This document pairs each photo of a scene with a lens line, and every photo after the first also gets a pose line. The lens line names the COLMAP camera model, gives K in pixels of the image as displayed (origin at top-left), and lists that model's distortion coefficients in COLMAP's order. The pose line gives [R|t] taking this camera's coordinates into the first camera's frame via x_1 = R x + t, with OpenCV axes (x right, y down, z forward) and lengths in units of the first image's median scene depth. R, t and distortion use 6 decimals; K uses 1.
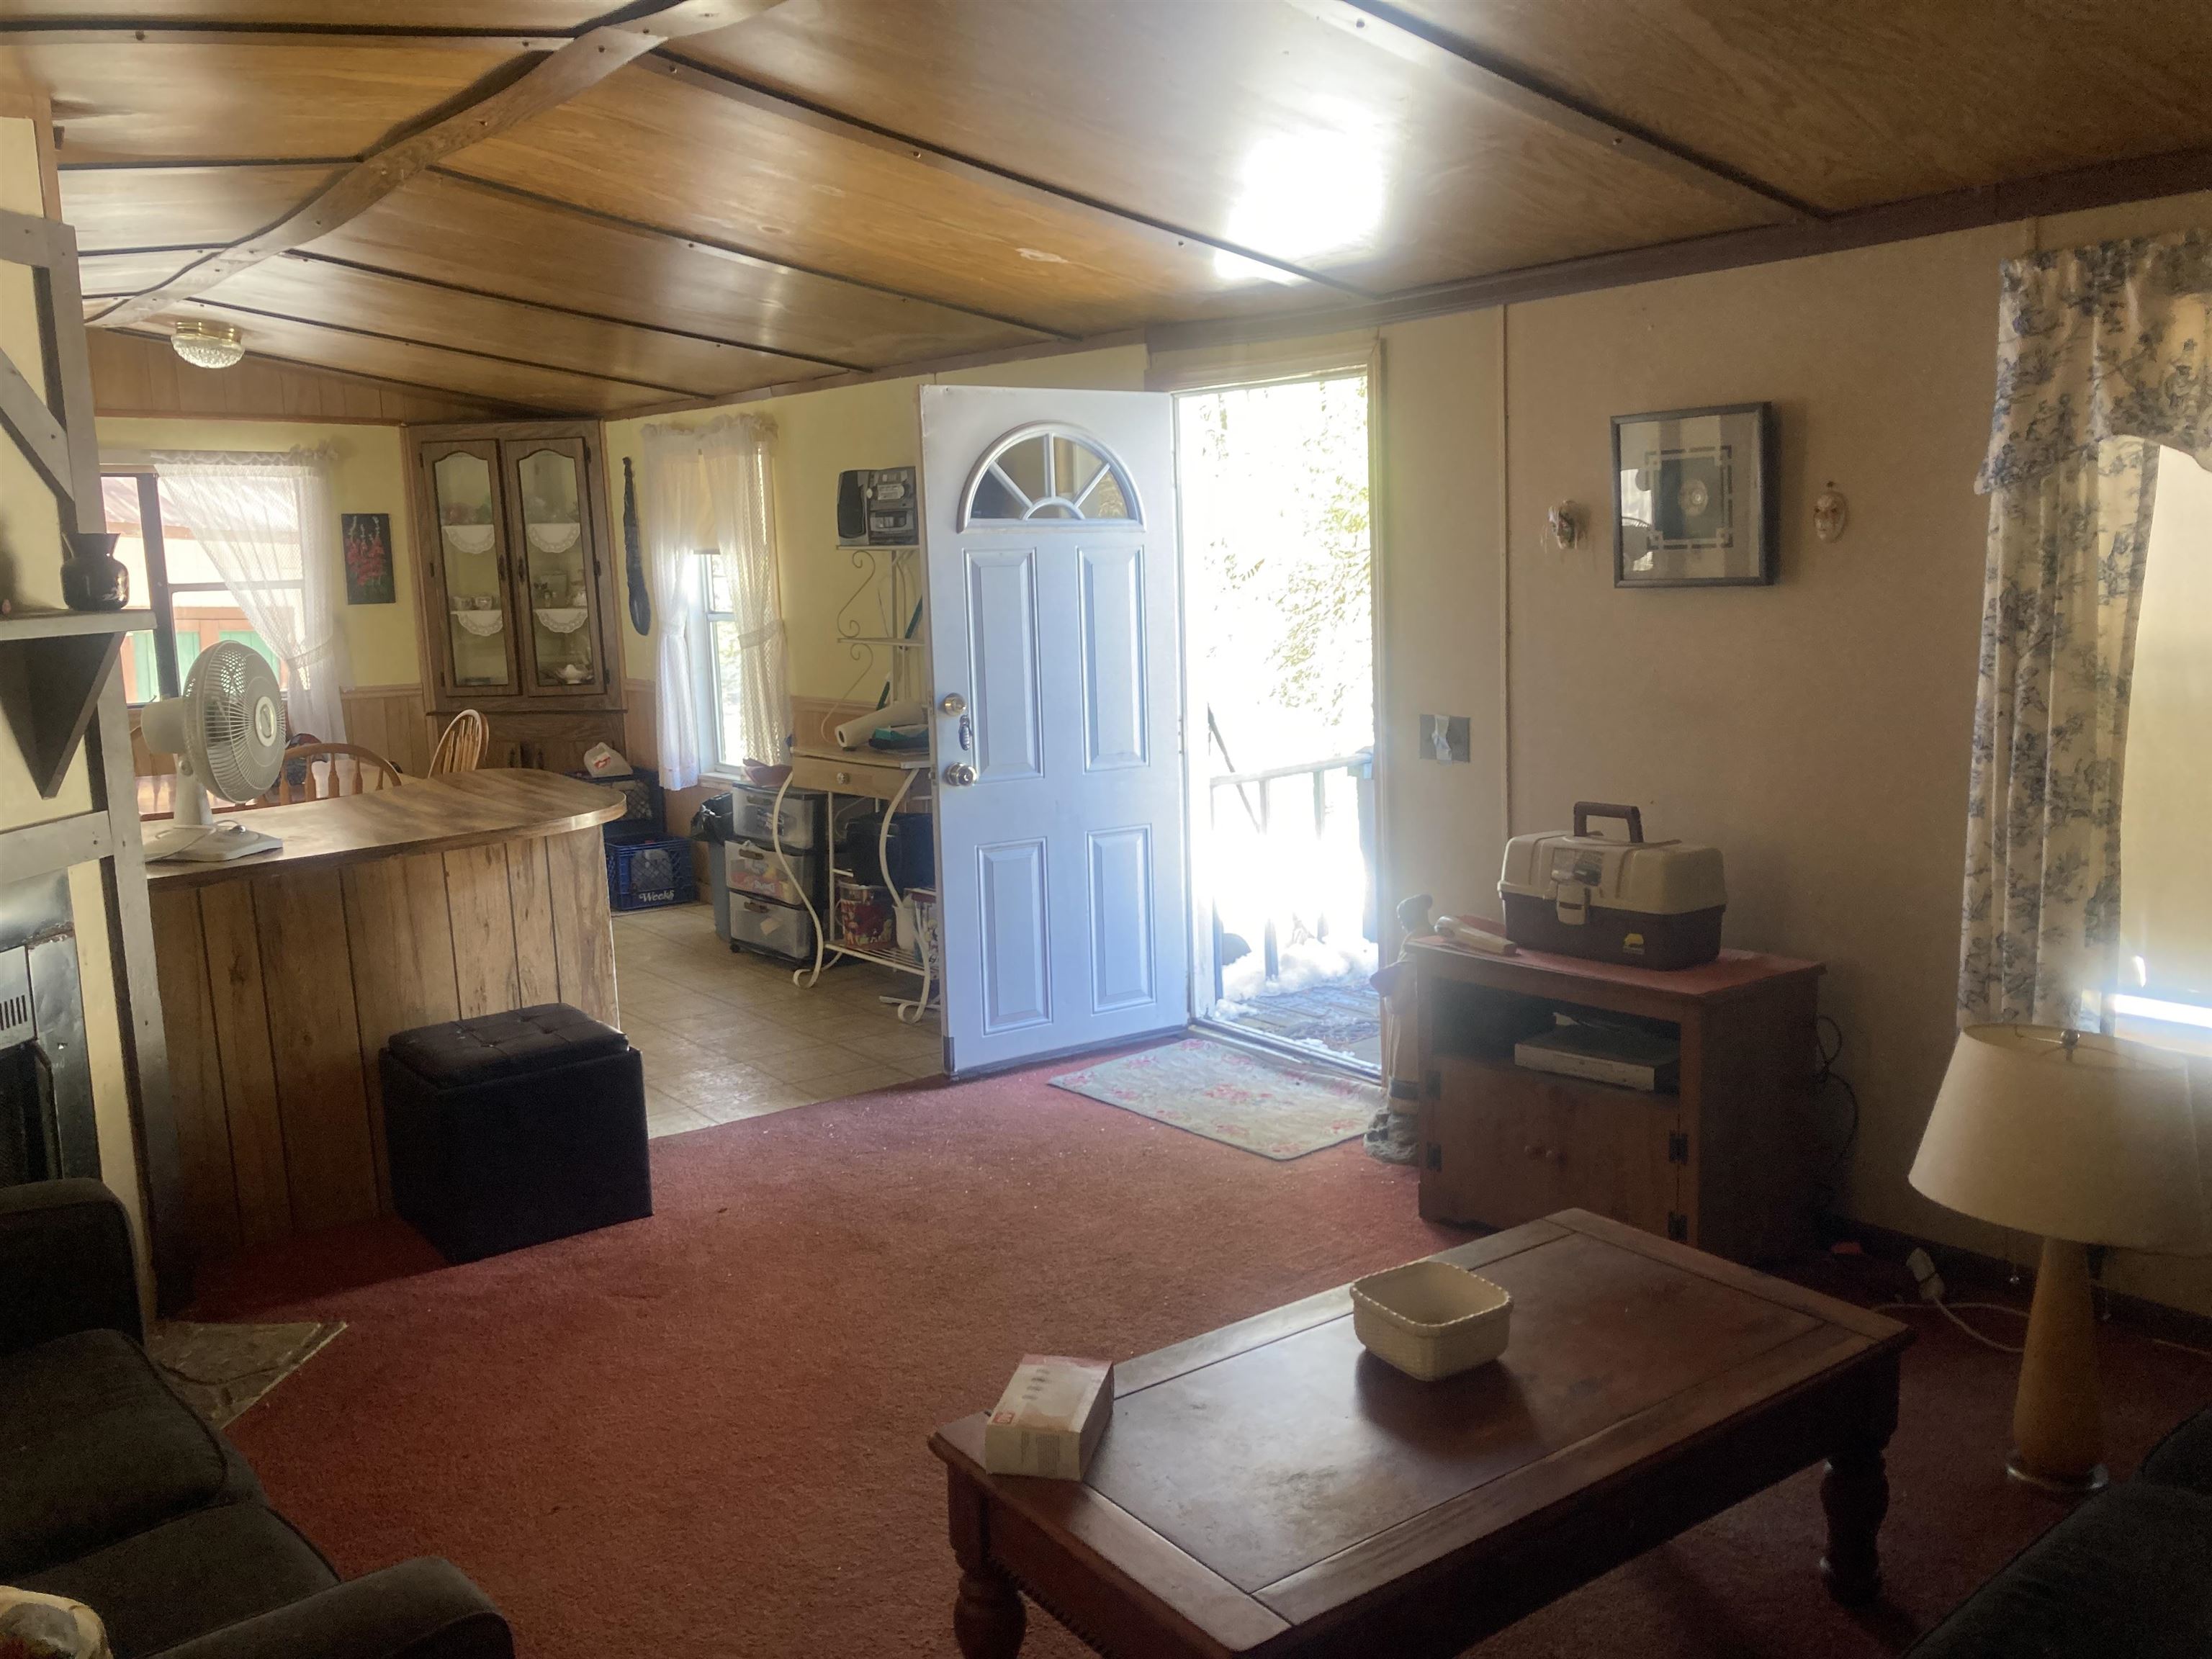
lens RADIAL K [[1813.7, 0, 1098.9], [0, 1813.7, 783.7], [0, 0, 1]] dist [0.051909, -0.004409]
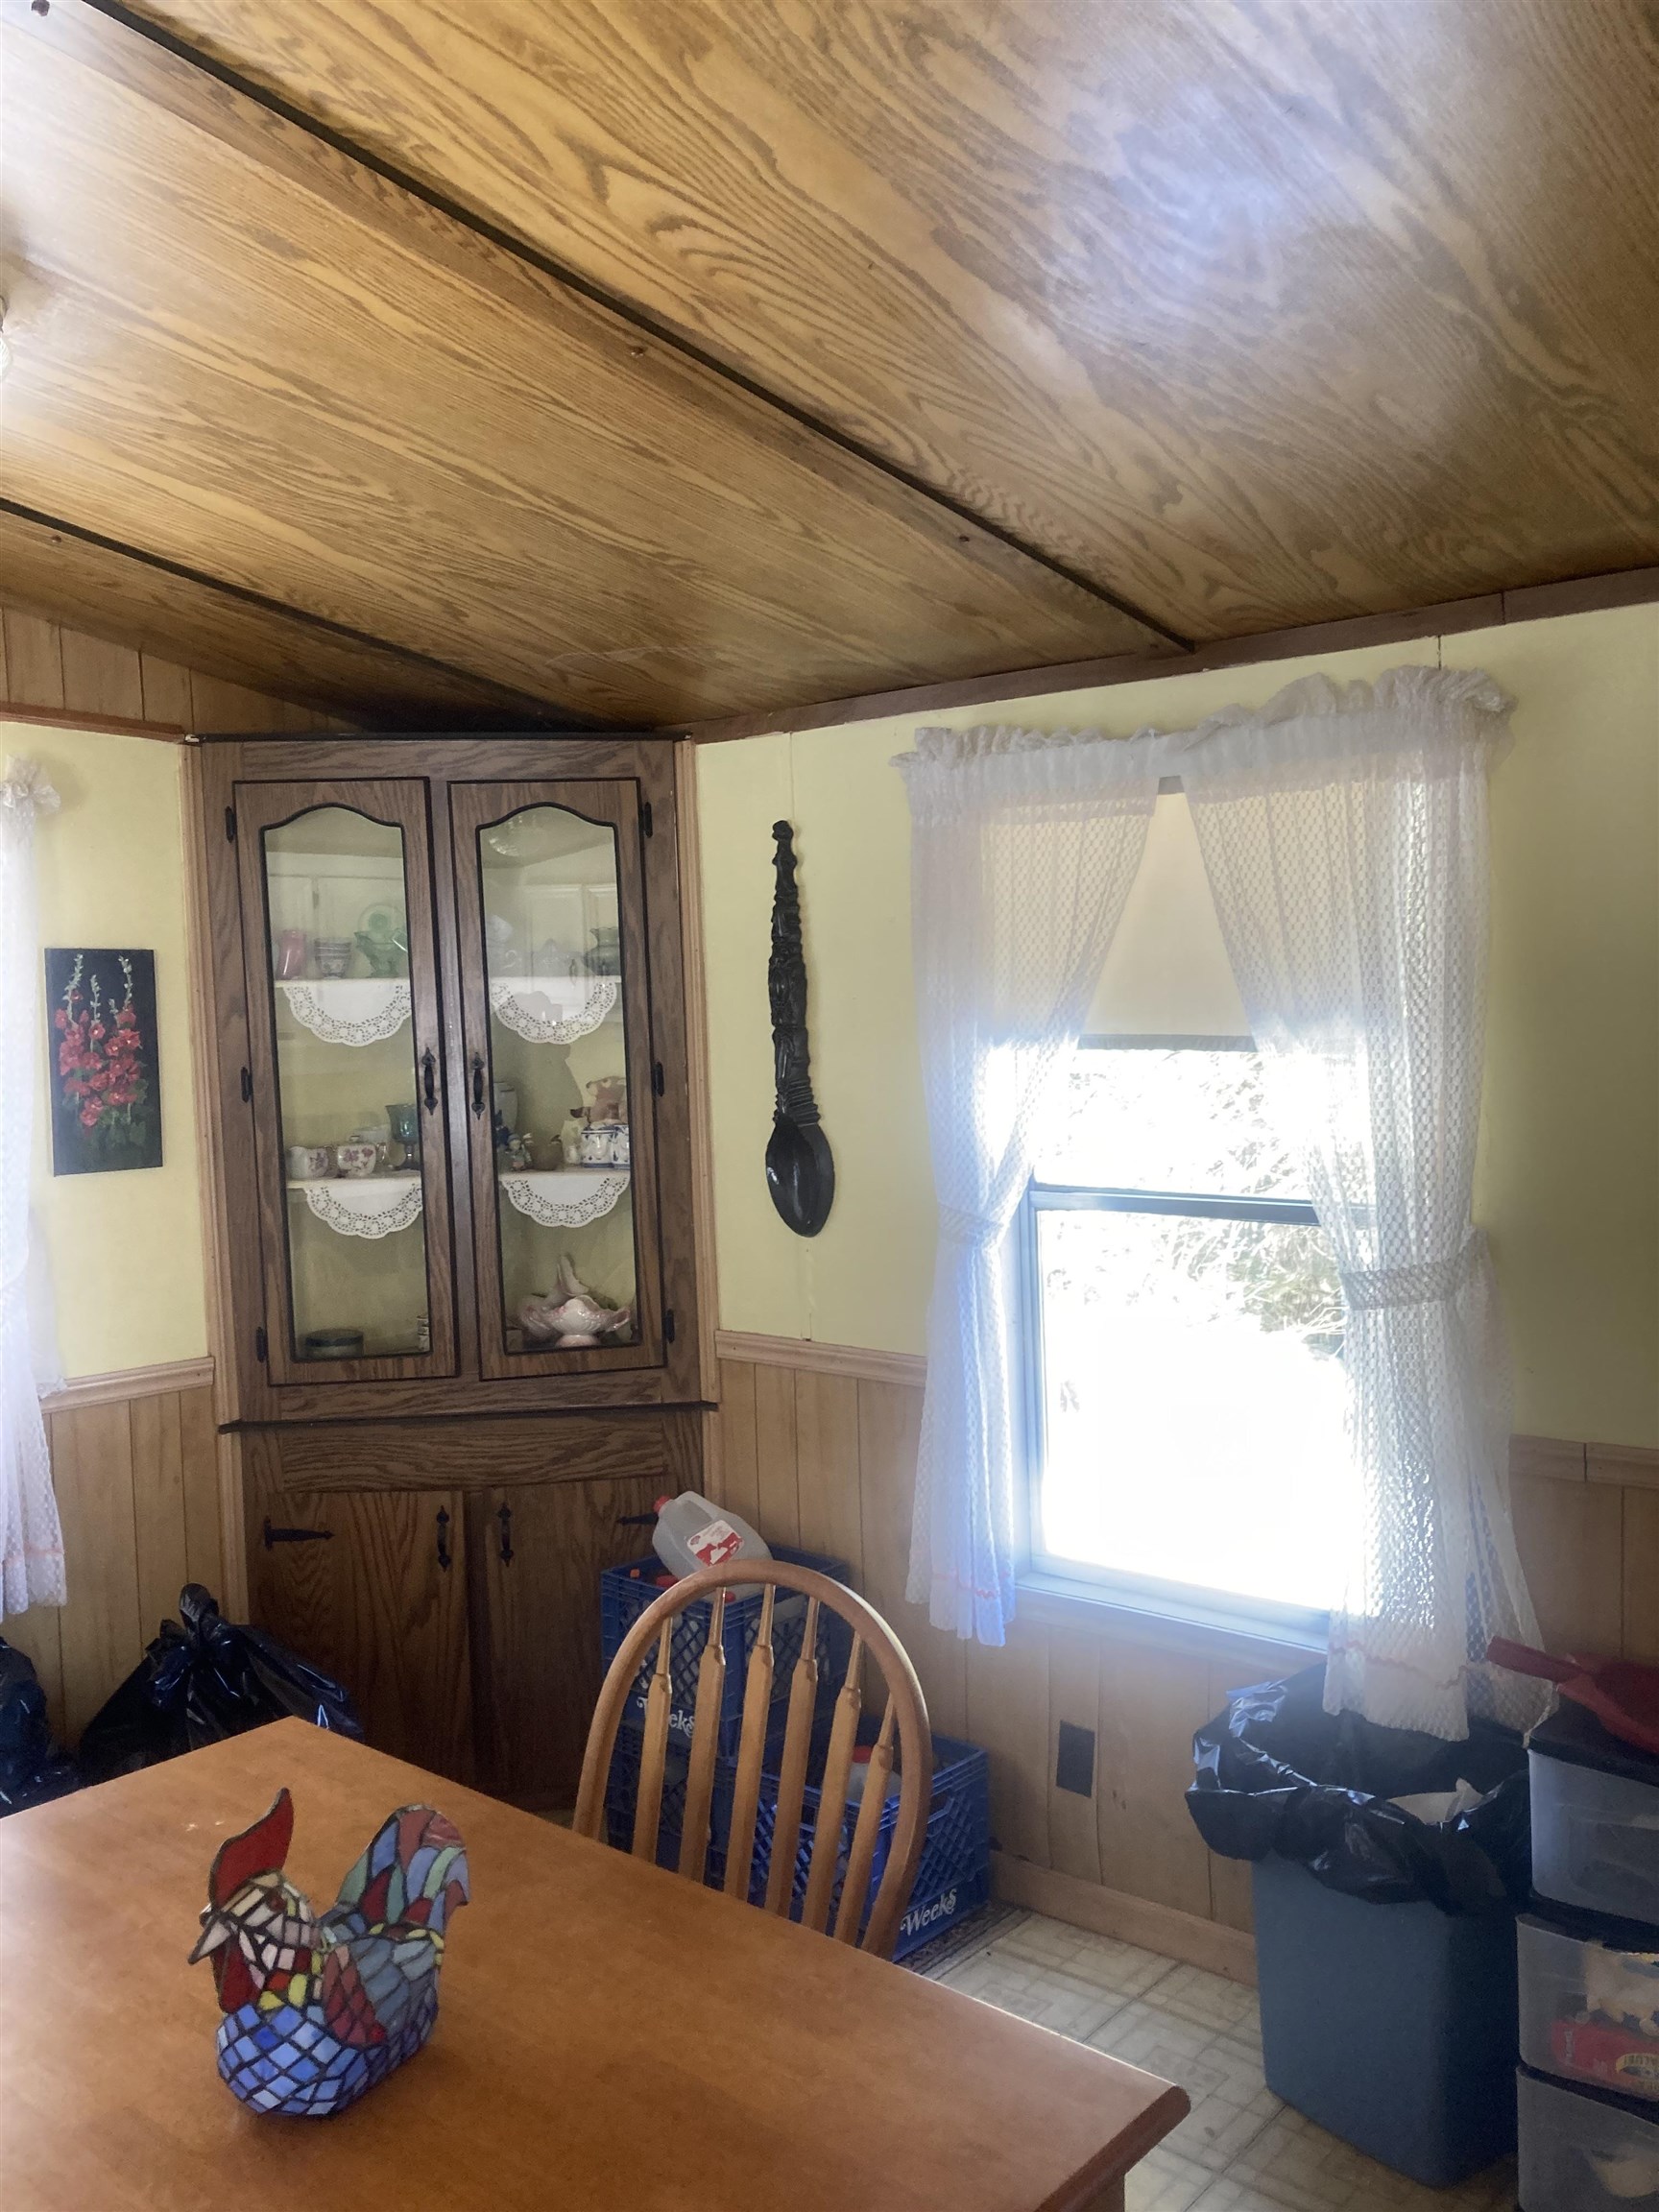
lens RADIAL K [[1813.7, 0, 829.5], [0, 1813.7, 1106.0], [0, 0, 1]] dist [0.051909, -0.004409]
pose [[0.977019, -0.006854, 0.213040, -0.329131], [0.024603, 0.996429, -0.080772, -0.076462], [-0.211726, 0.084158, 0.973699, 0.575074]]
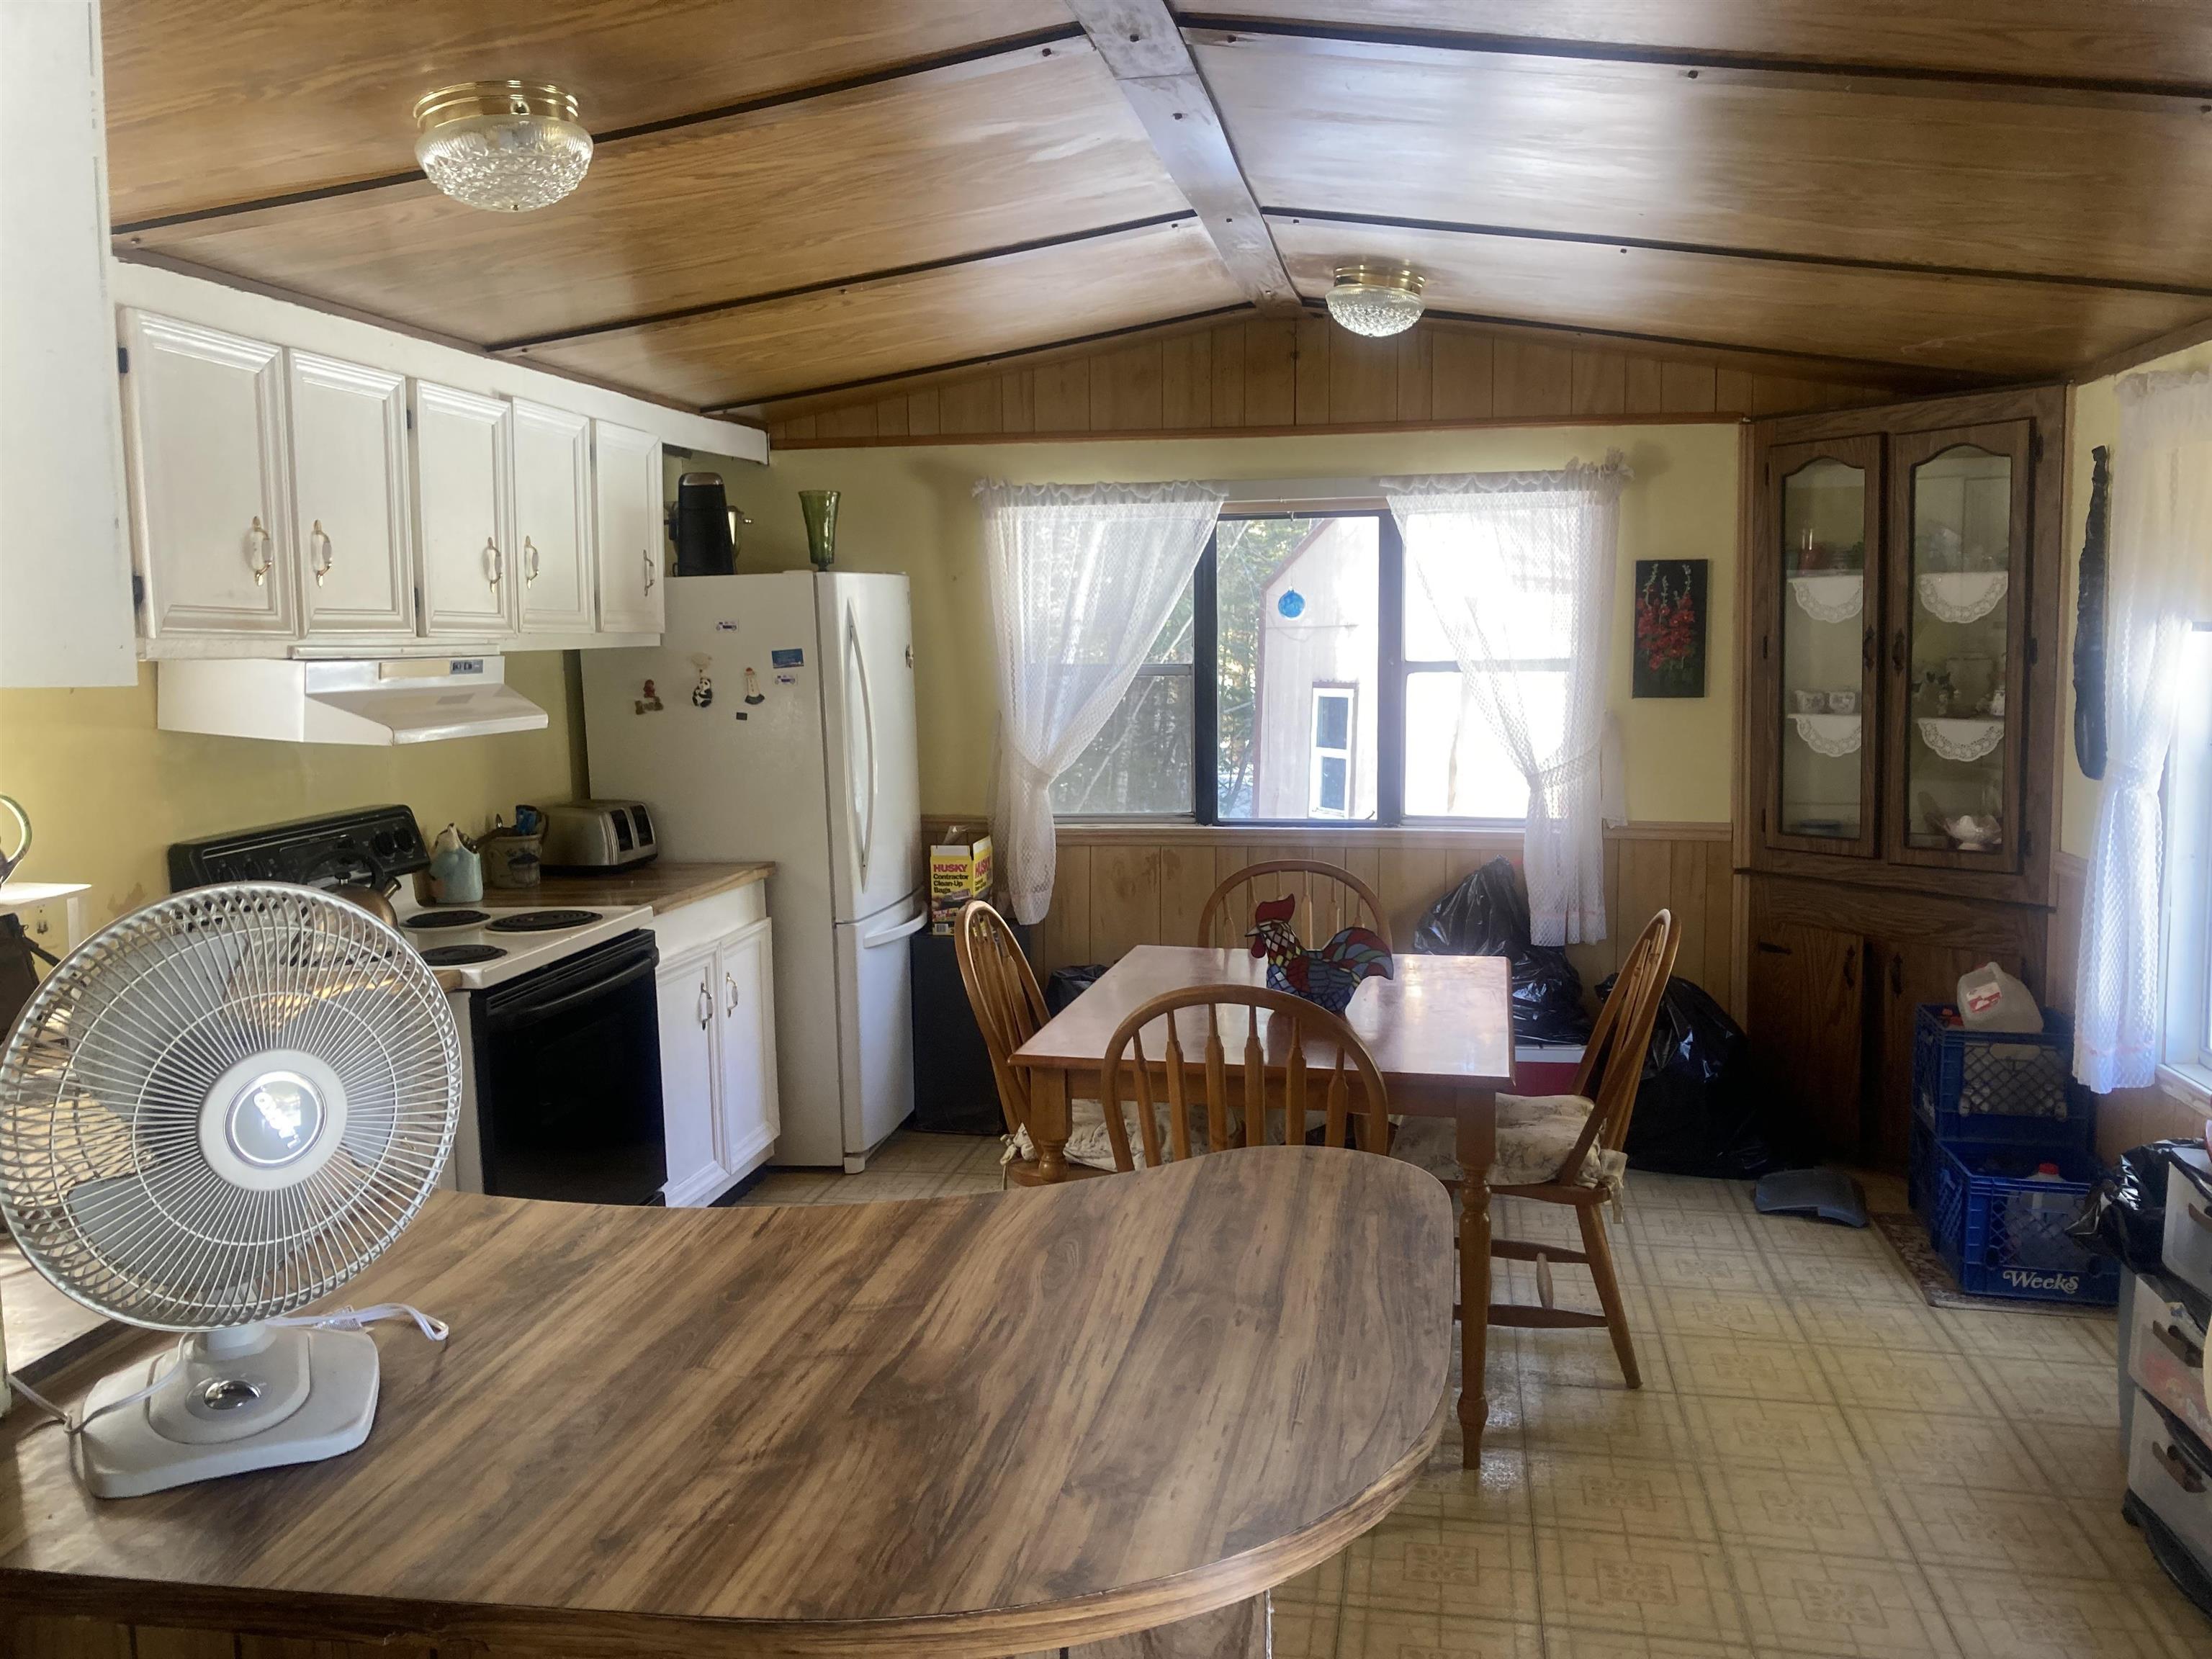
lens RADIAL K [[1761.6, 0, 1094.9], [0, 1761.6, 841.0], [0, 0, 1]] dist [-0.016359, 0.002375]
pose [[0.652155, 0.107730, -0.750392, -0.052698], [-0.103154, 0.993255, 0.052947, -0.059646], [0.751035, 0.042876, 0.658869, 0.433869]]
